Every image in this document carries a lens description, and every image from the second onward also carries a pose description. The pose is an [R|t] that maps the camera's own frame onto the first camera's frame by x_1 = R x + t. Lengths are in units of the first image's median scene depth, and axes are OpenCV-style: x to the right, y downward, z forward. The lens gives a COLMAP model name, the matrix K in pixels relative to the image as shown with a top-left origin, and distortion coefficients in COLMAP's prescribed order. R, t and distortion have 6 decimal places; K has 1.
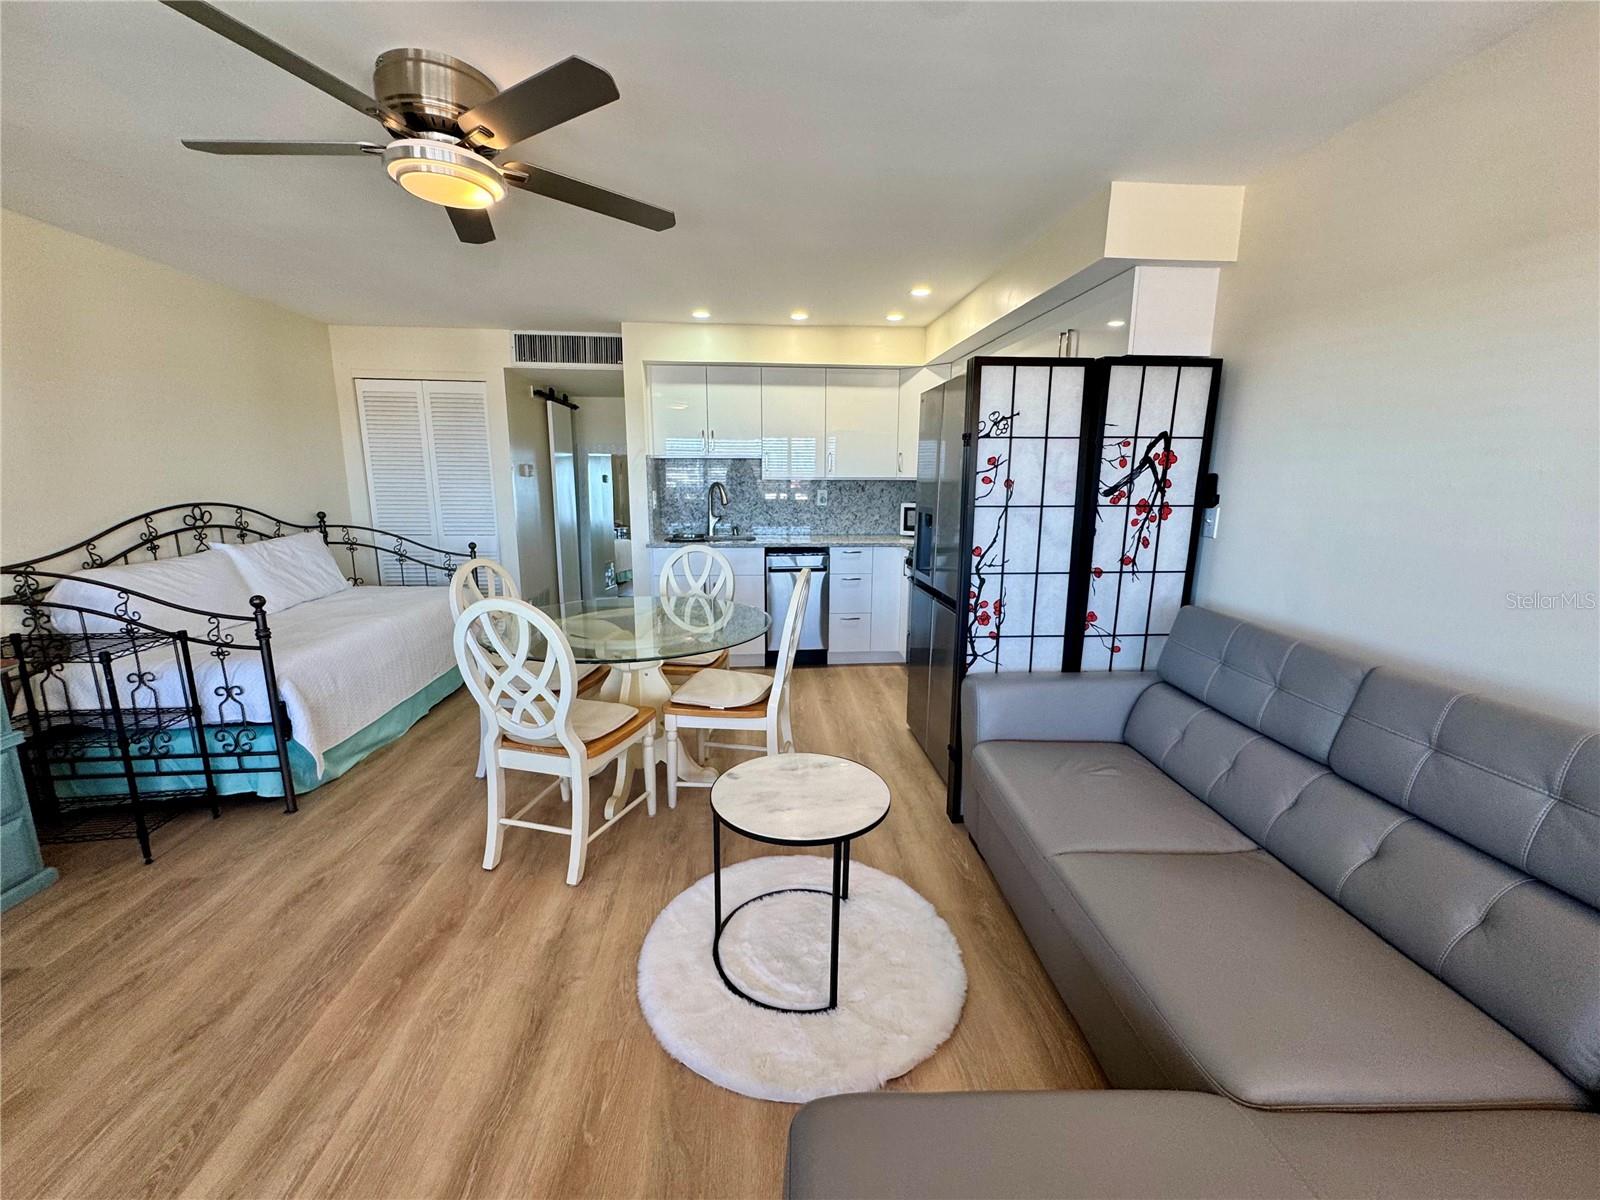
lens RADIAL K [[643.0, 0, 800.4], [0, 643.0, 599.3], [0, 0, 1]] dist [-0.000560, -0.000226]
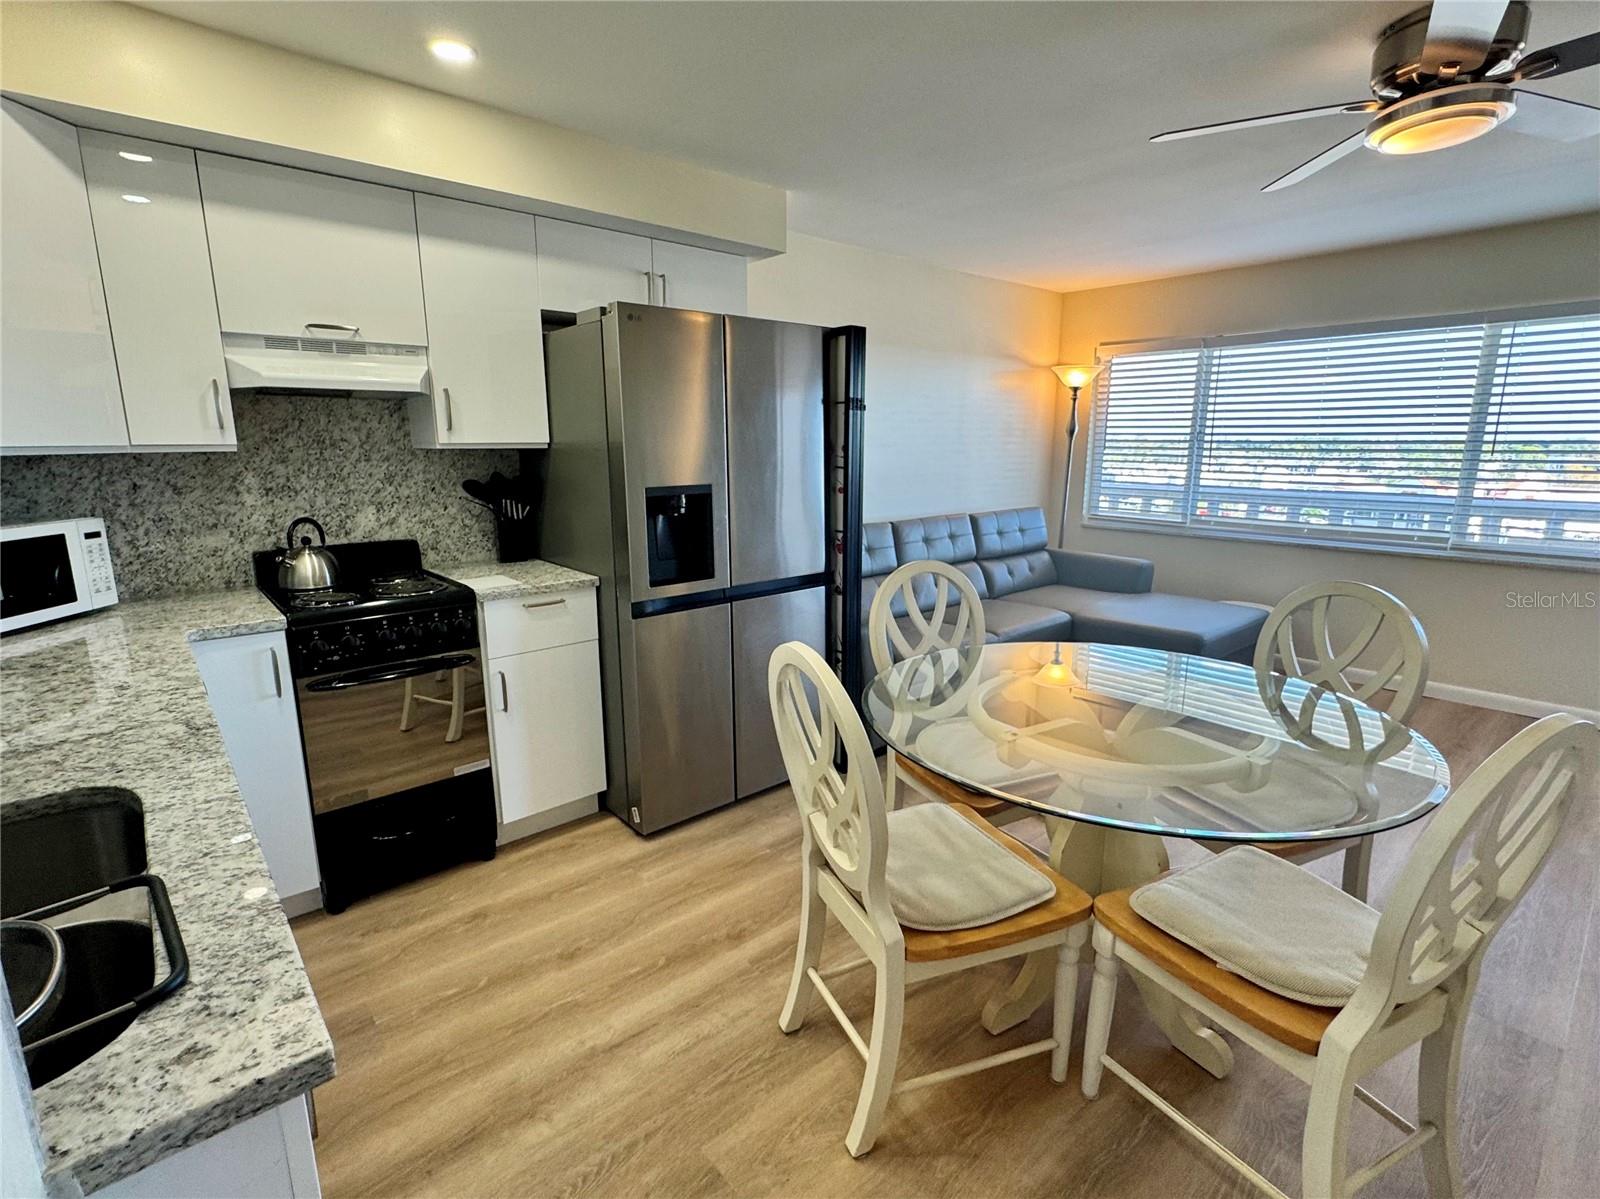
lens RADIAL K [[759.5, 0, 800.0], [0, 759.5, 599.5], [0, 0, 1]] dist [0.000623, 0.000256]
pose [[-0.599152, -0.166084, 0.783220, -0.664990], [0.153259, 0.936366, 0.315801, -0.332105], [-0.785830, 0.309248, -0.535571, 1.716616]]
